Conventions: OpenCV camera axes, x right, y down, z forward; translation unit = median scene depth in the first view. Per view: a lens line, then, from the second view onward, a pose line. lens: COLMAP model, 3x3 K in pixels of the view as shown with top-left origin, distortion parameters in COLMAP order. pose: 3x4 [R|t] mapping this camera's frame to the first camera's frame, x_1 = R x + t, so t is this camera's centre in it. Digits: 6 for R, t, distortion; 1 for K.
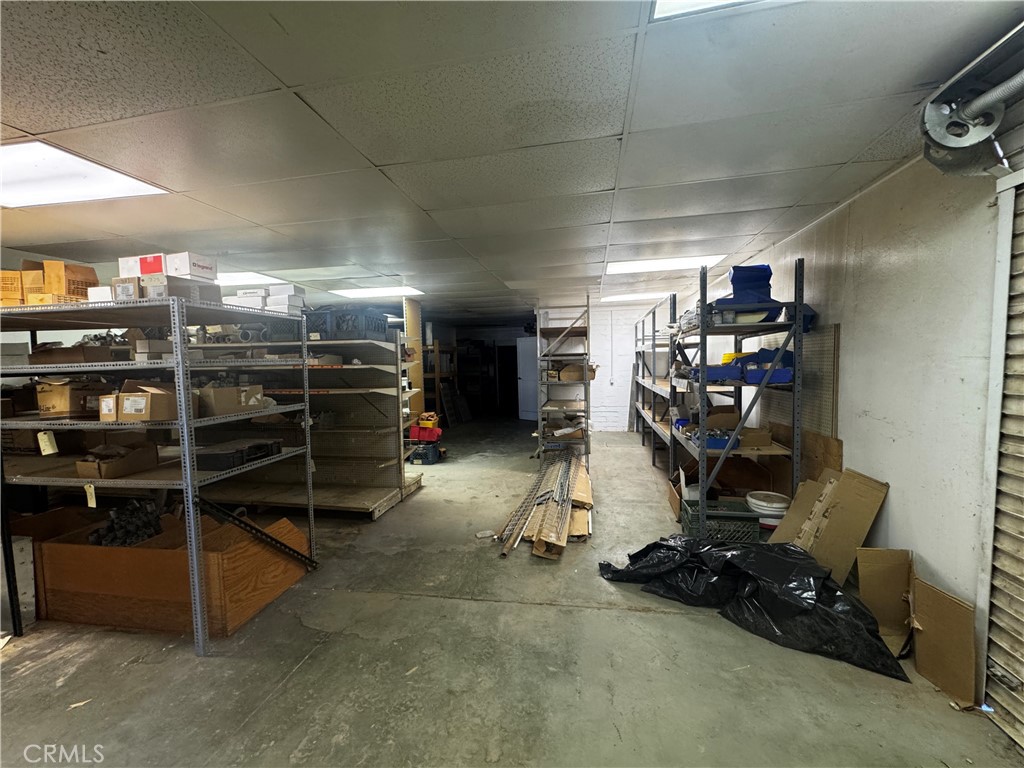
lens RADIAL K [[412.7, 0, 512.5], [0, 412.7, 384.3], [0, 0, 1]] dist [-0.003202, 0.000843]
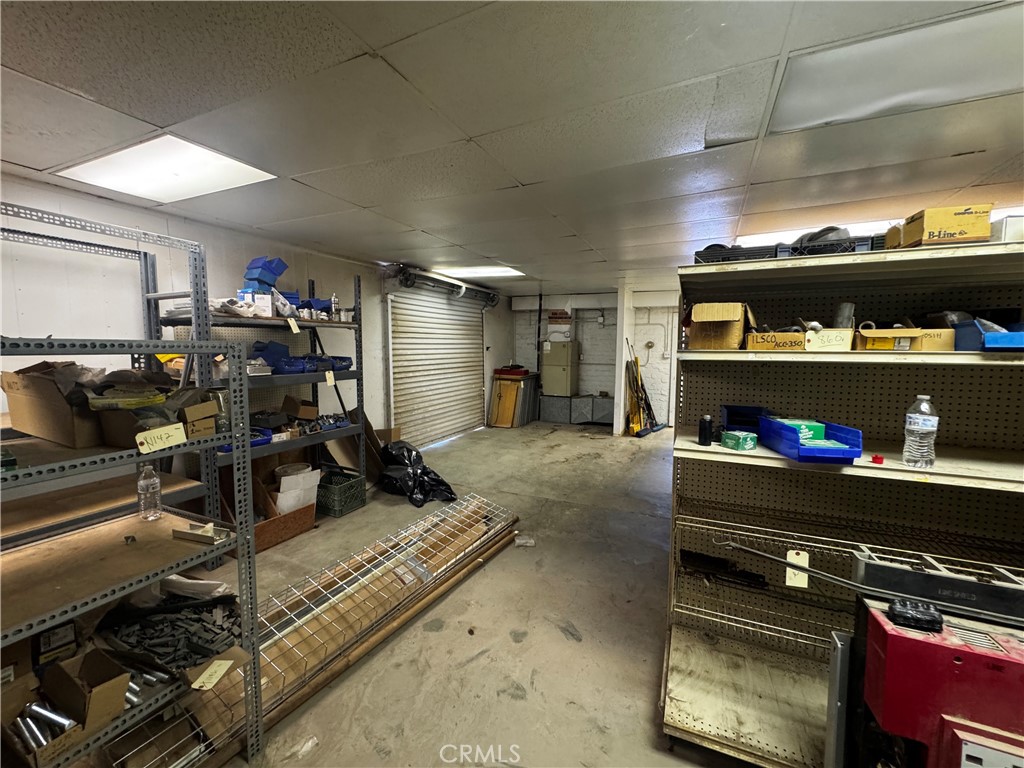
lens RADIAL K [[412.7, 0, 514.4], [0, 412.7, 380.8], [0, 0, 1]] dist [-0.003202, 0.000843]
pose [[-0.970418, -0.007497, 0.241316, -0.298724], [0.026450, 0.990200, 0.137130, -0.126606], [-0.239979, 0.139456, -0.960709, 2.103505]]
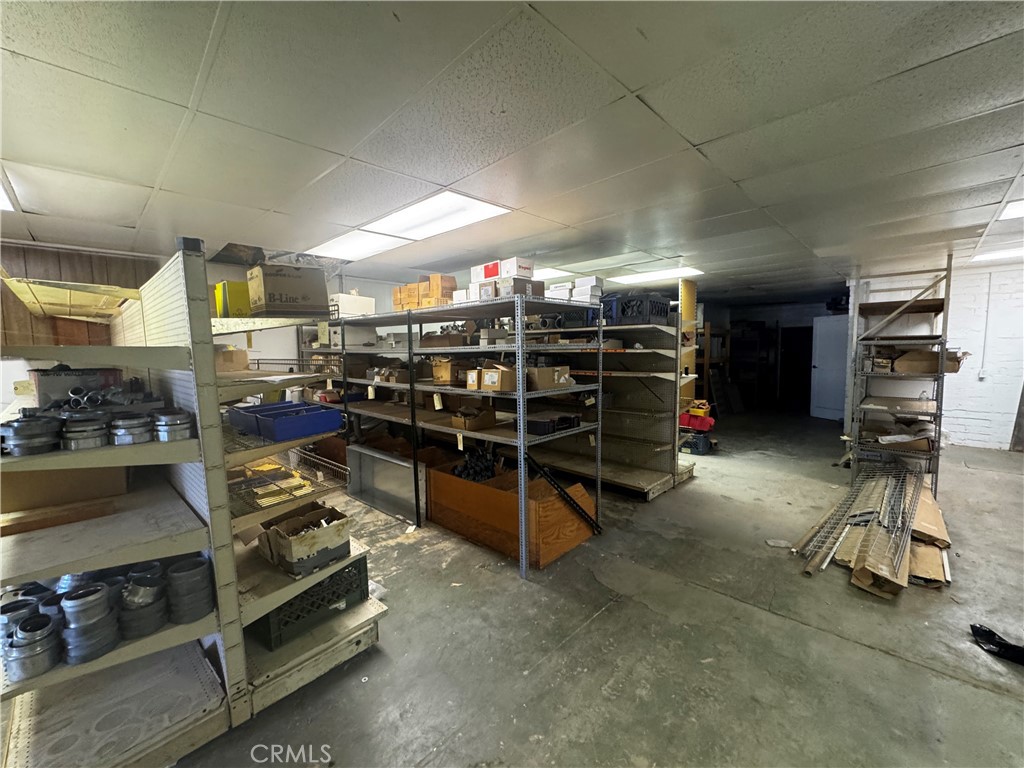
lens RADIAL K [[412.7, 0, 512.7], [0, 412.7, 384.4], [0, 0, 1]] dist [-0.003202, 0.000843]
pose [[0.829524, 0.055485, -0.555708, -0.077464], [-0.033953, 0.998222, 0.048986, 0.001066], [0.557438, -0.021767, 0.829933, -0.043225]]
